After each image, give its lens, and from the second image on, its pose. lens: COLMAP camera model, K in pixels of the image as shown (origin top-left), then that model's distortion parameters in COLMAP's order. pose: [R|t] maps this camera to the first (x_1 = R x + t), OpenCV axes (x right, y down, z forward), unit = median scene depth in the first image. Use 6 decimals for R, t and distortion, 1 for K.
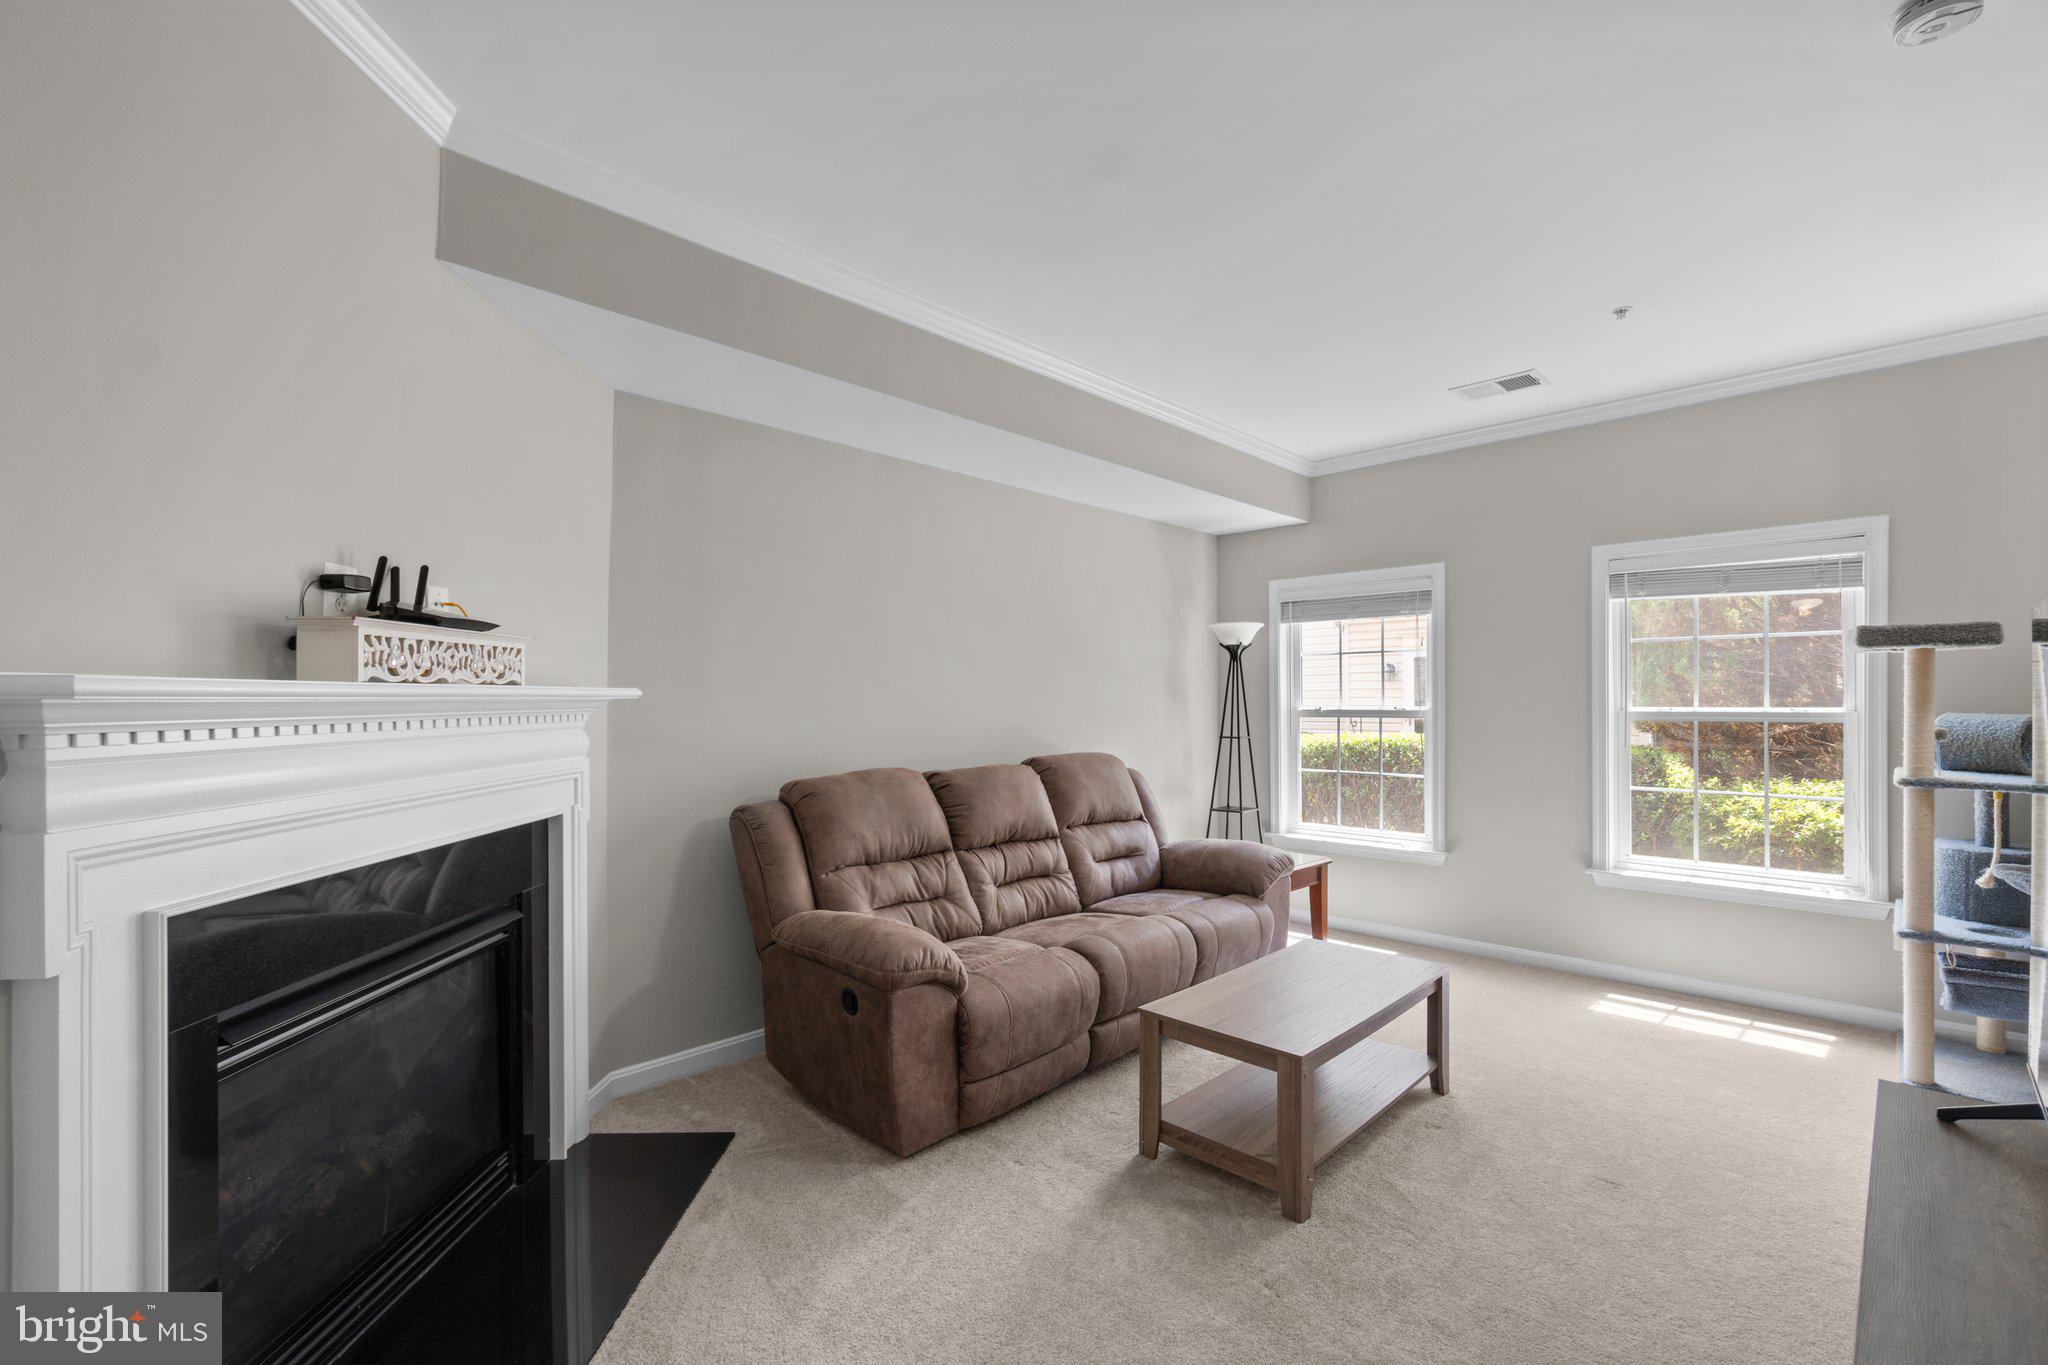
lens RADIAL K [[888.8, 0, 1029.3], [0, 888.8, 694.5], [0, 0, 1]] dist [0.000946, 0.000241]
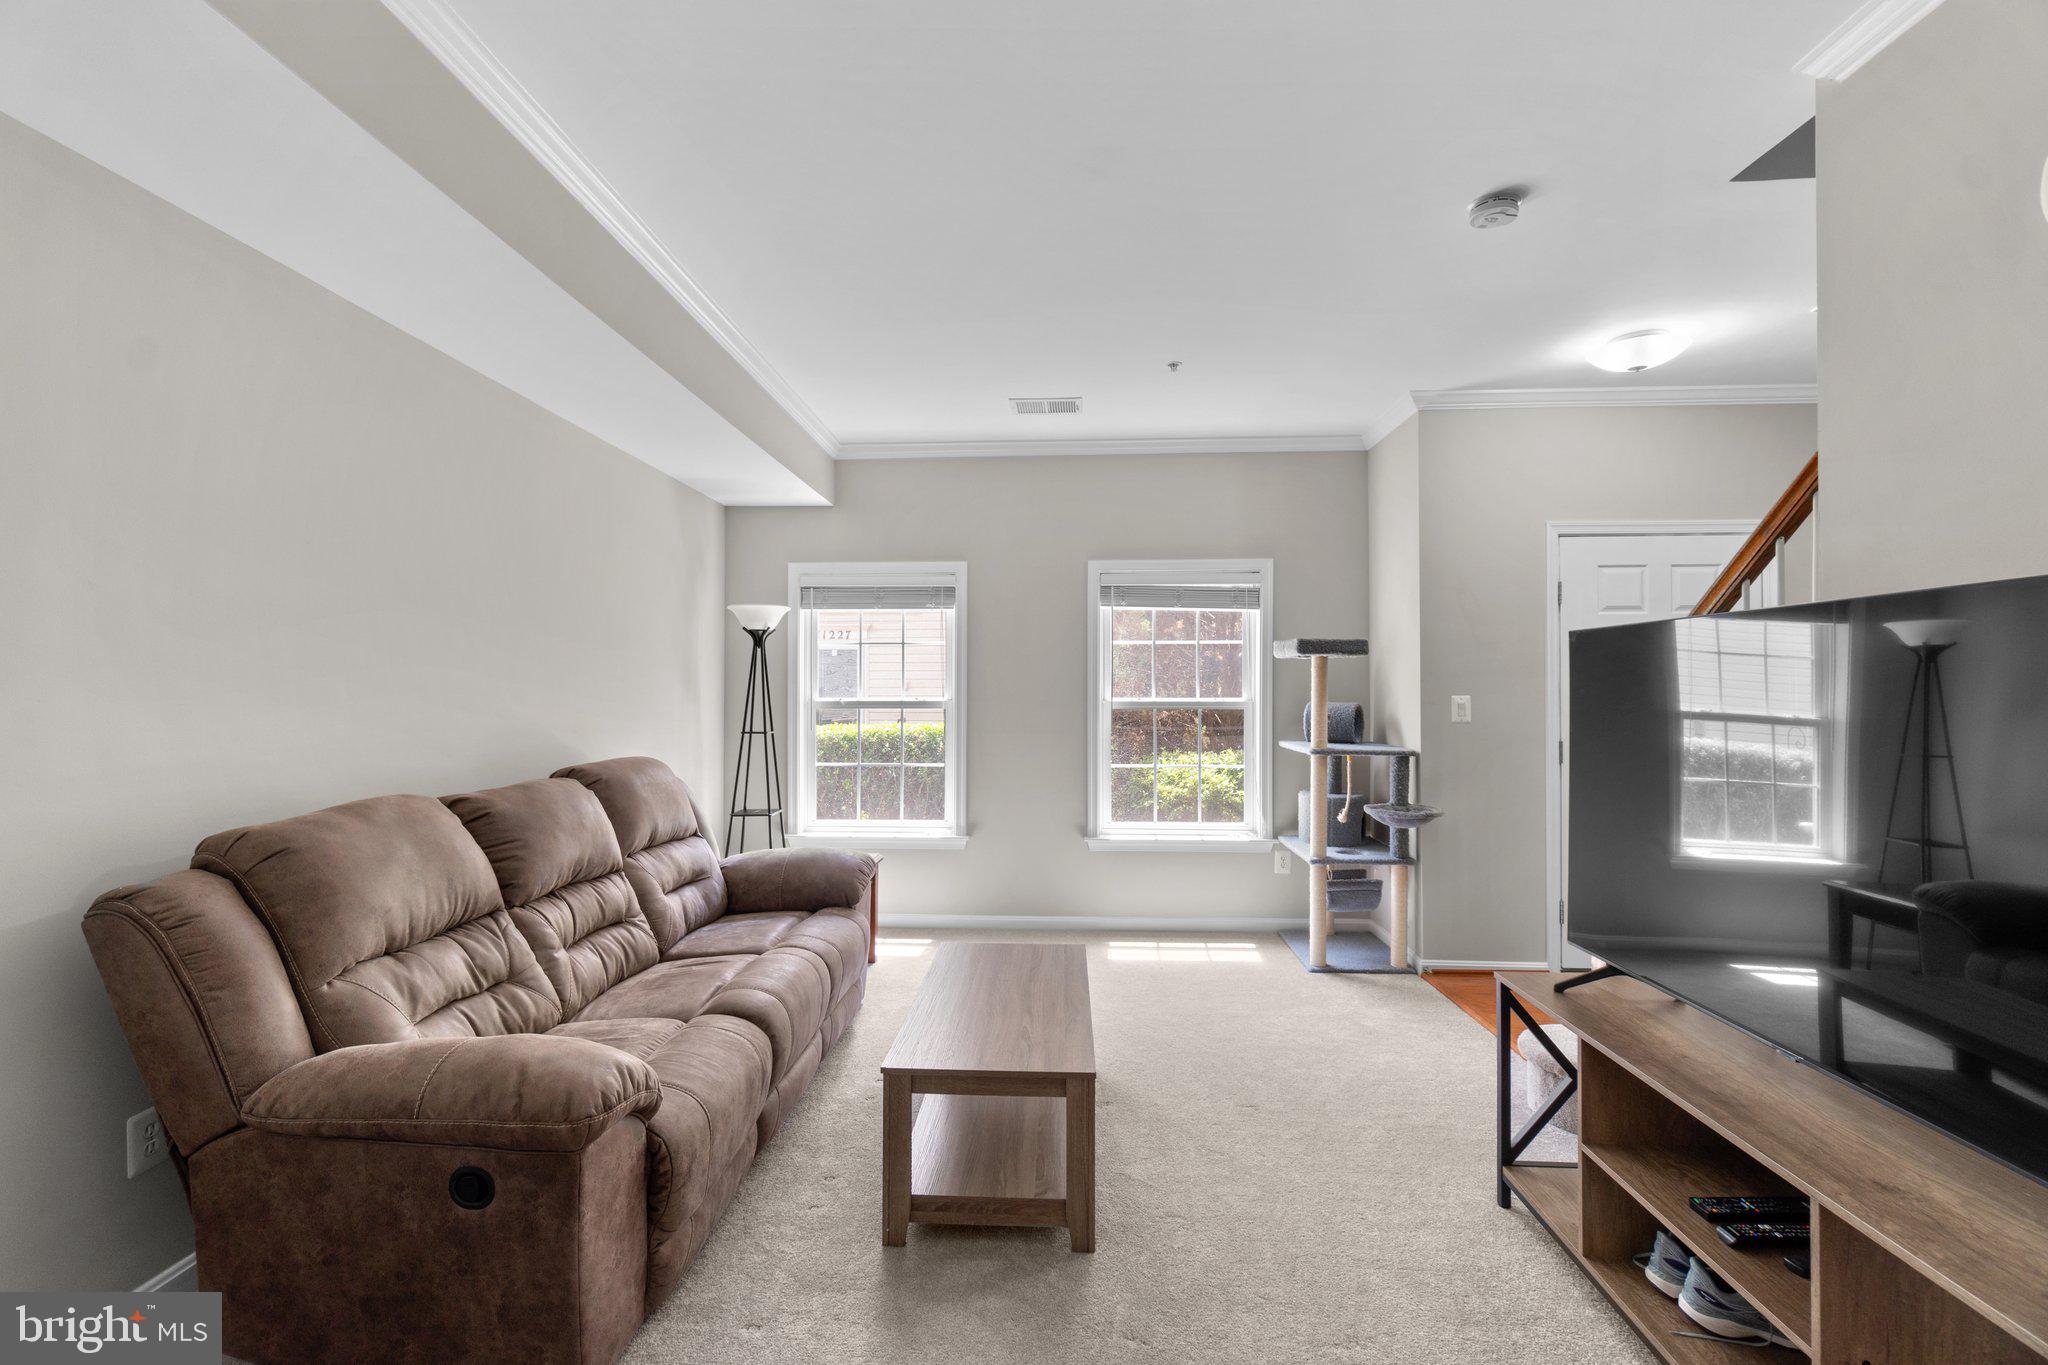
lens RADIAL K [[888.6, 0, 1016.6], [0, 888.6, 676.5], [0, 0, 1]] dist [0.001036, 0.000175]
pose [[0.754213, 0.013359, 0.656494, -0.231224], [-0.007399, 0.999902, -0.011846, 0.000470], [-0.656588, 0.004077, 0.754238, 0.210945]]
